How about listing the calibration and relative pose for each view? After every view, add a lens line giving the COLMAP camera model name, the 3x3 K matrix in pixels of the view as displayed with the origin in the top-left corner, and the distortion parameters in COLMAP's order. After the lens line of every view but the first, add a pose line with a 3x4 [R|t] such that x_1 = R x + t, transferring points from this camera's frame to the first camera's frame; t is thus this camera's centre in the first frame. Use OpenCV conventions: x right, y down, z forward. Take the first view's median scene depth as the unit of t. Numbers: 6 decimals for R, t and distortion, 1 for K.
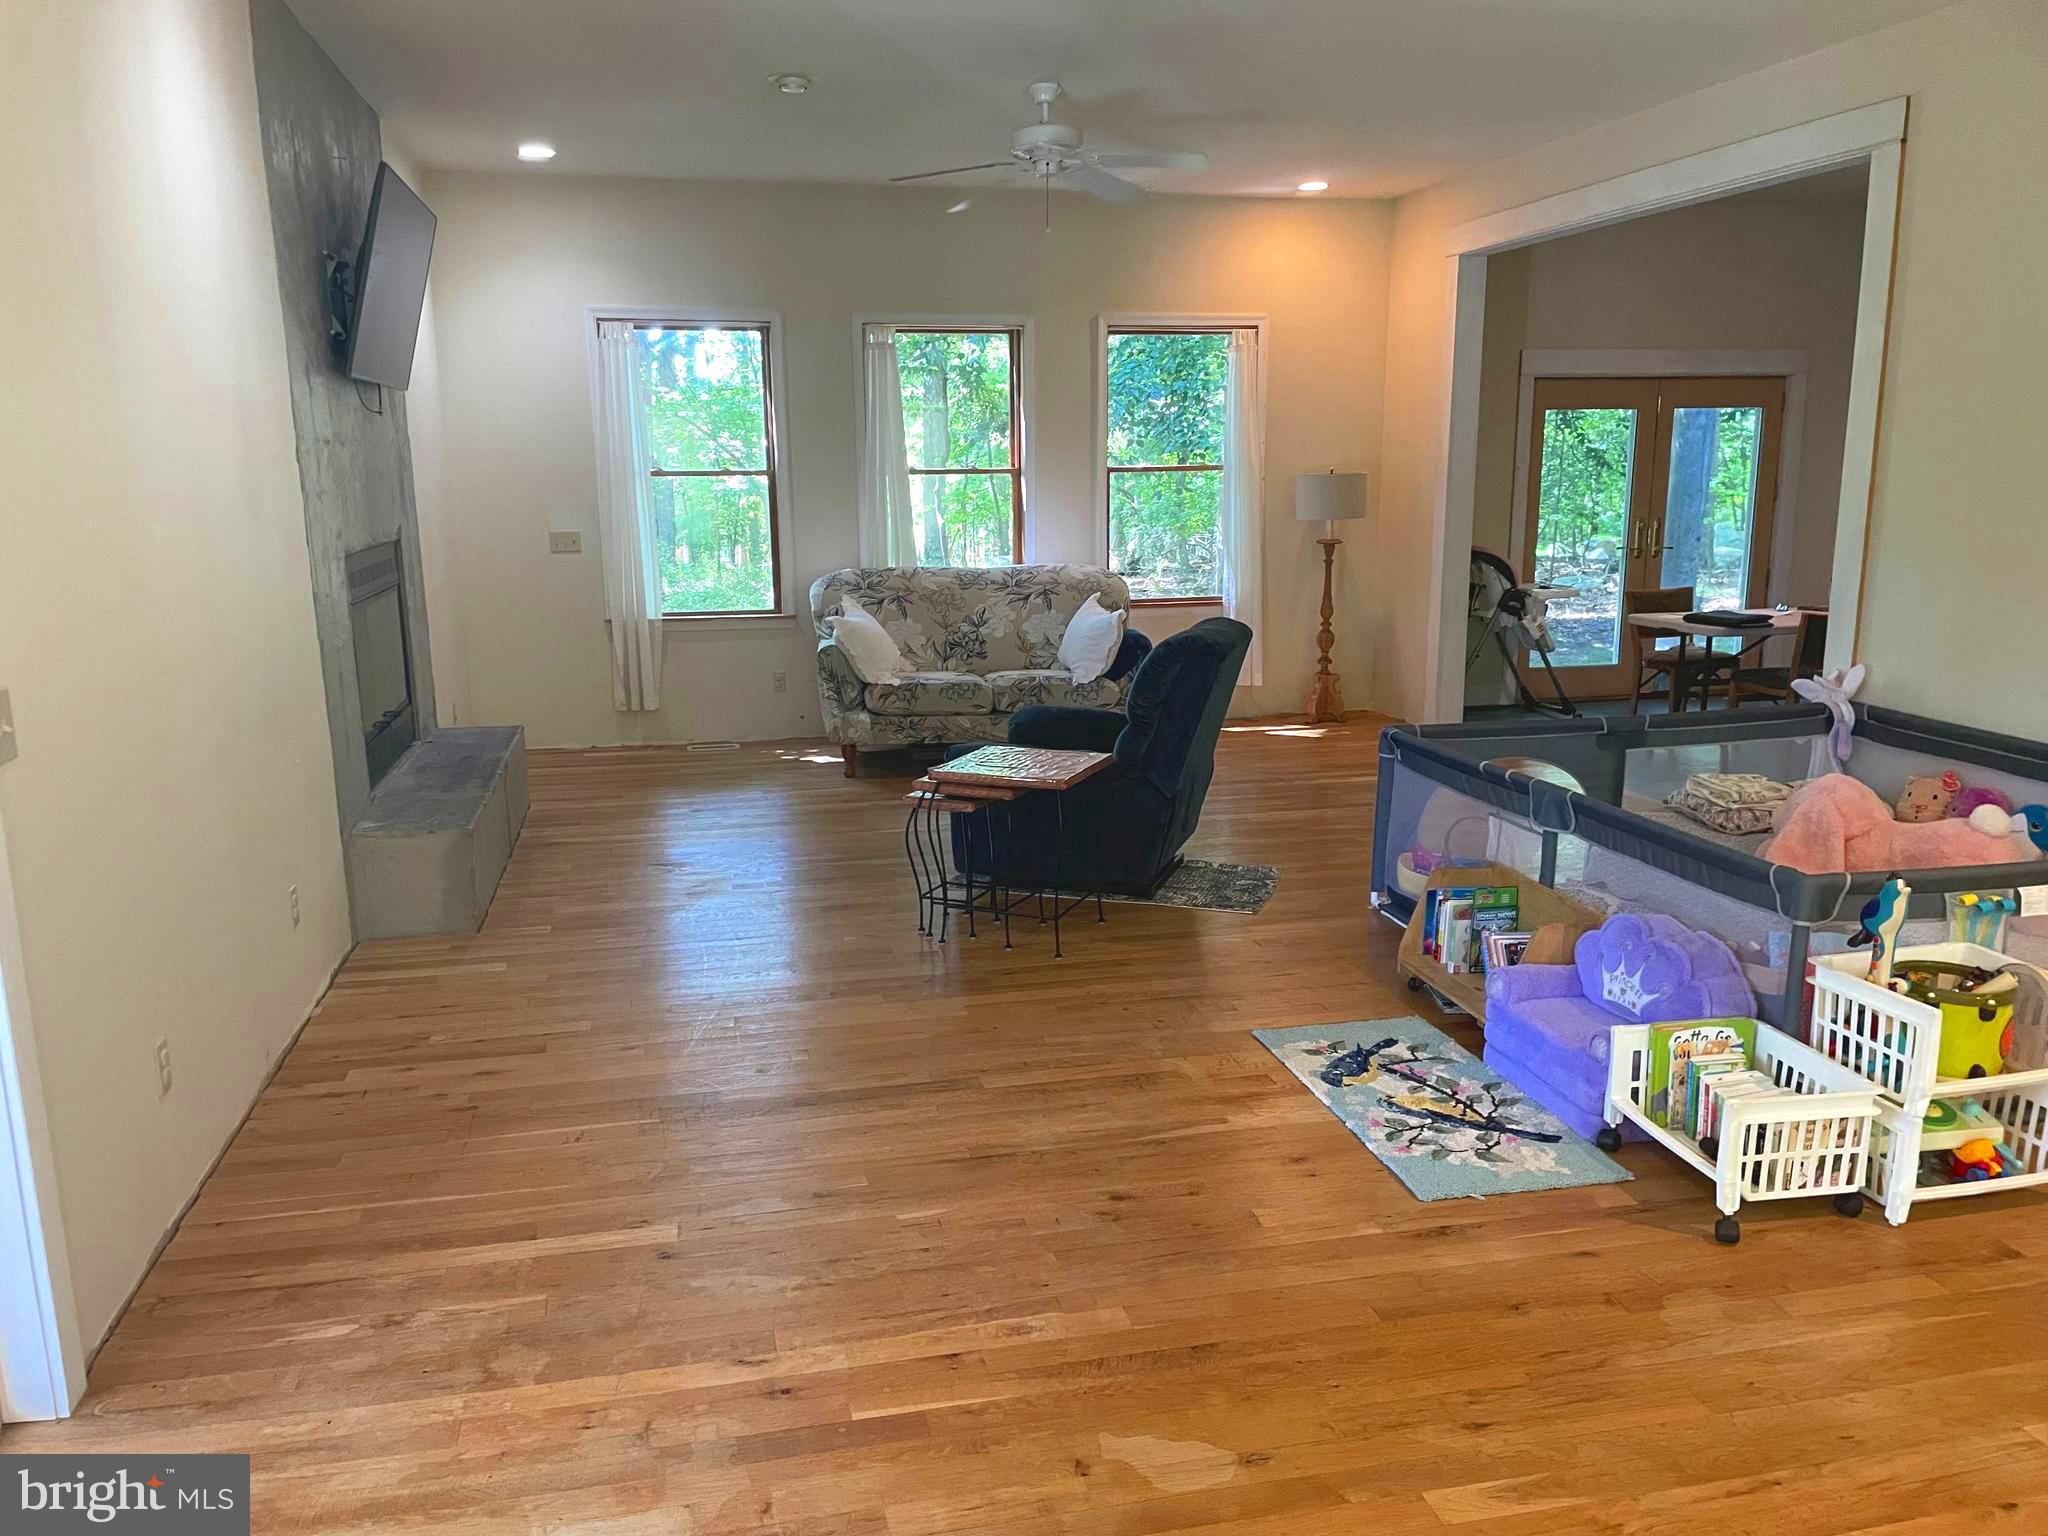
lens RADIAL K [[1548.2, 0, 1011.7], [0, 1548.2, 776.6], [0, 0, 1]] dist [0.055729, -0.060660]
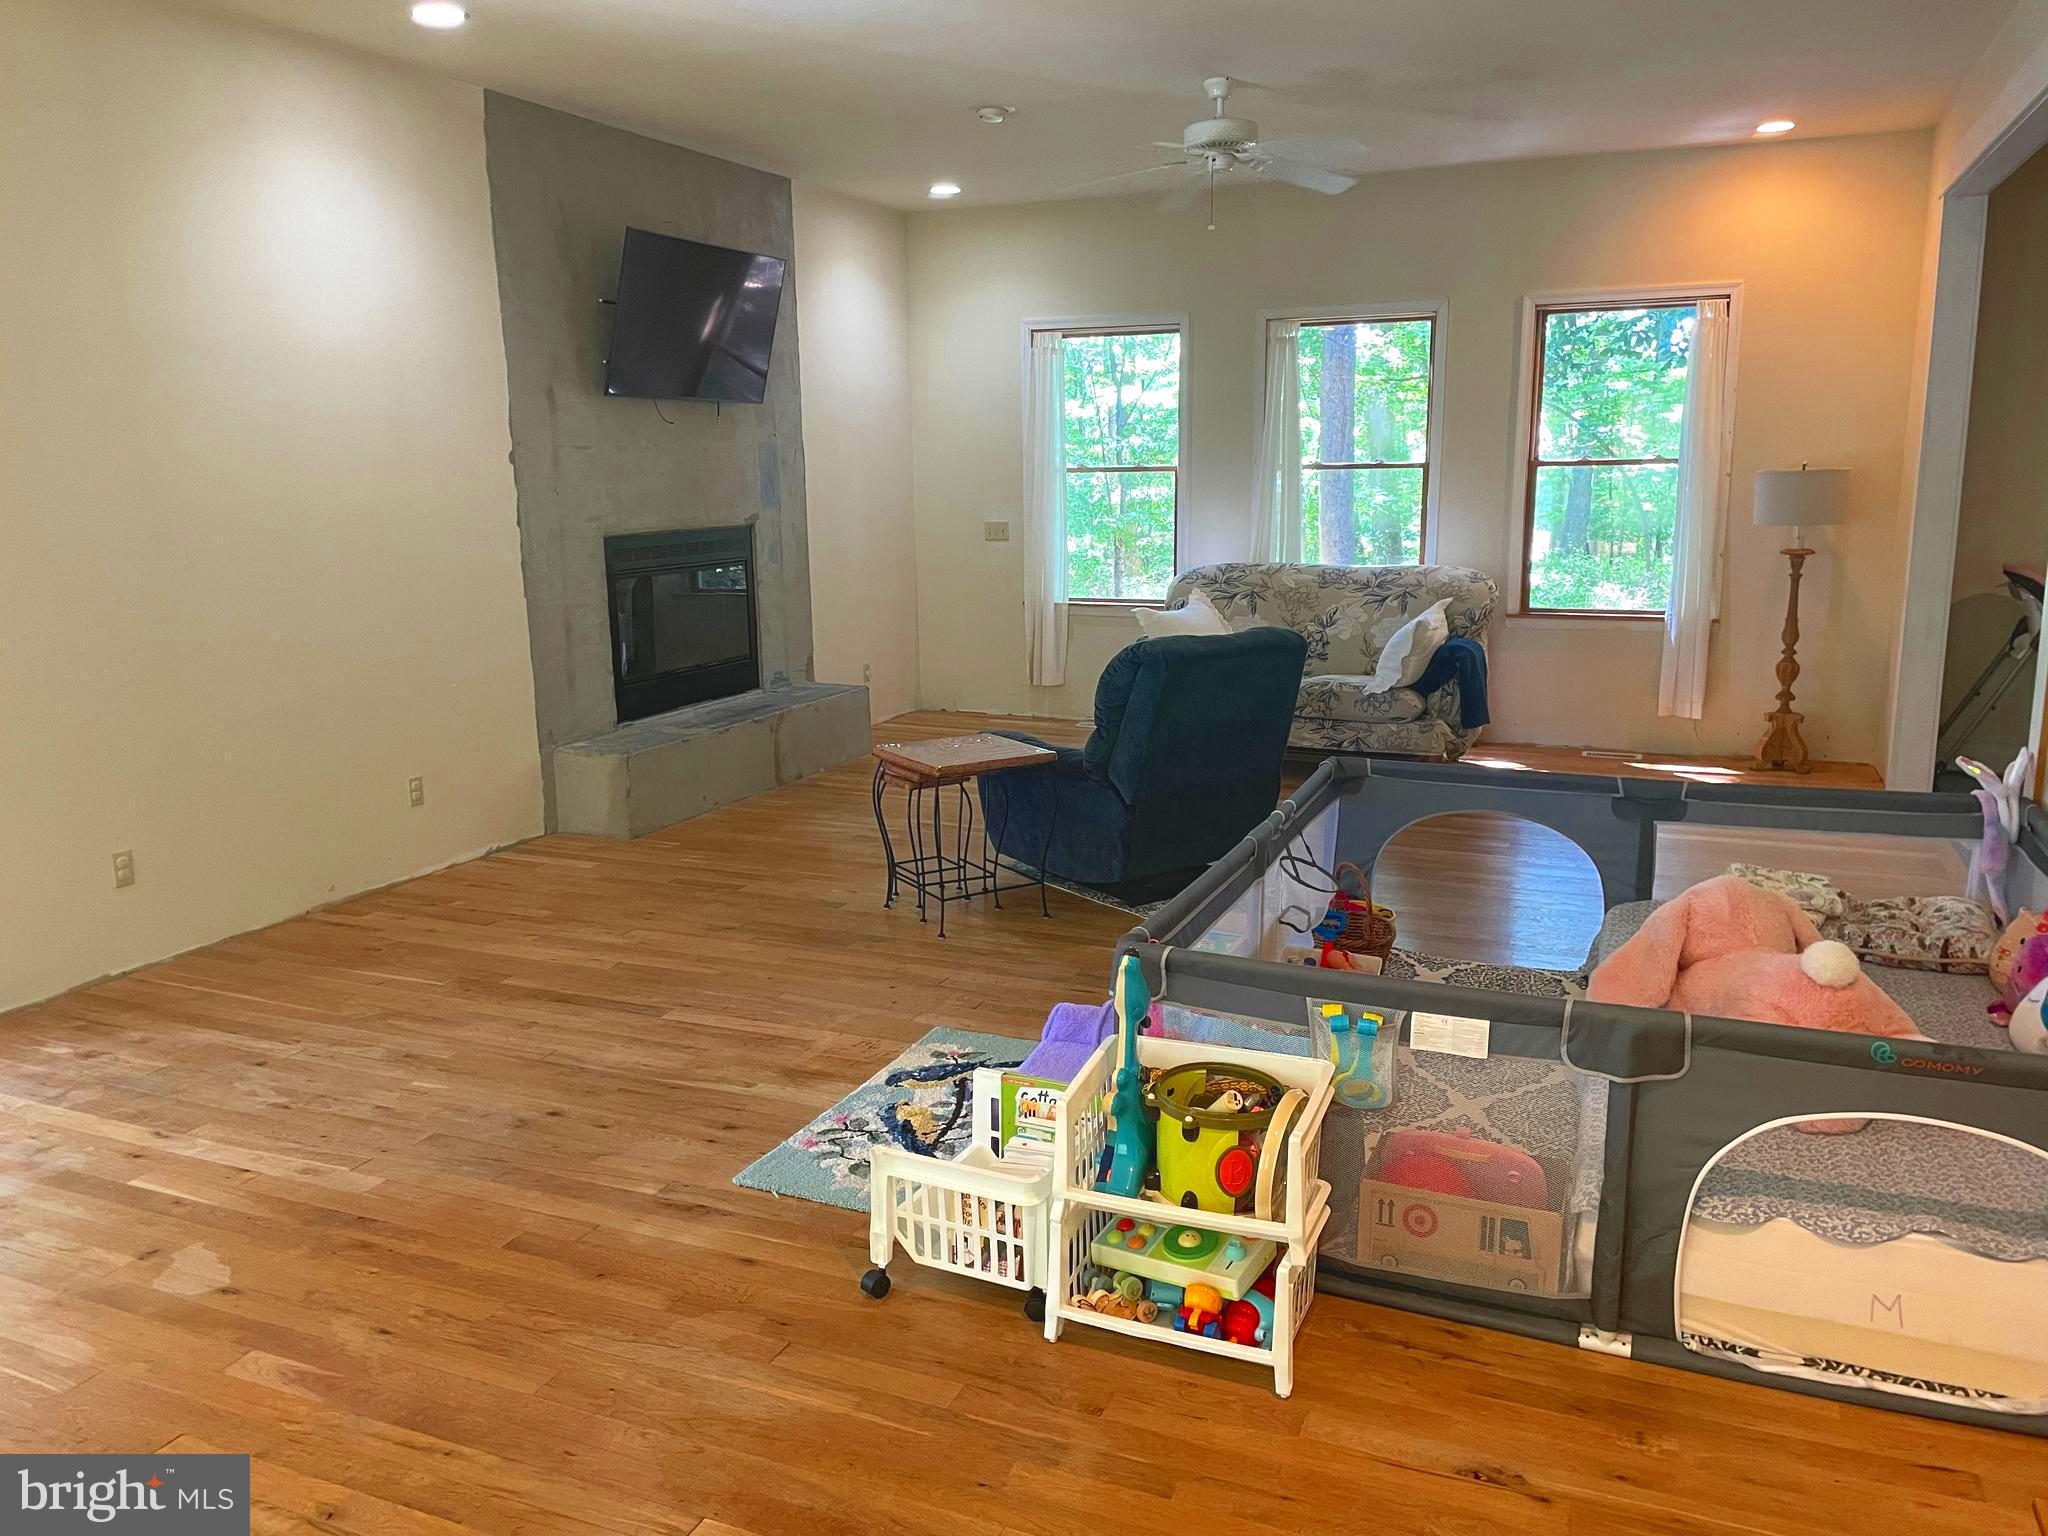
lens RADIAL K [[1548.2, 0, 1018.9], [0, 1548.2, 756.7], [0, 0, 1]] dist [0.055729, -0.060660]
pose [[0.813595, 0.110841, -0.570770, 0.829042], [-0.113234, 0.993071, 0.031442, -0.054085], [0.570300, 0.039050, 0.820508, 0.209233]]
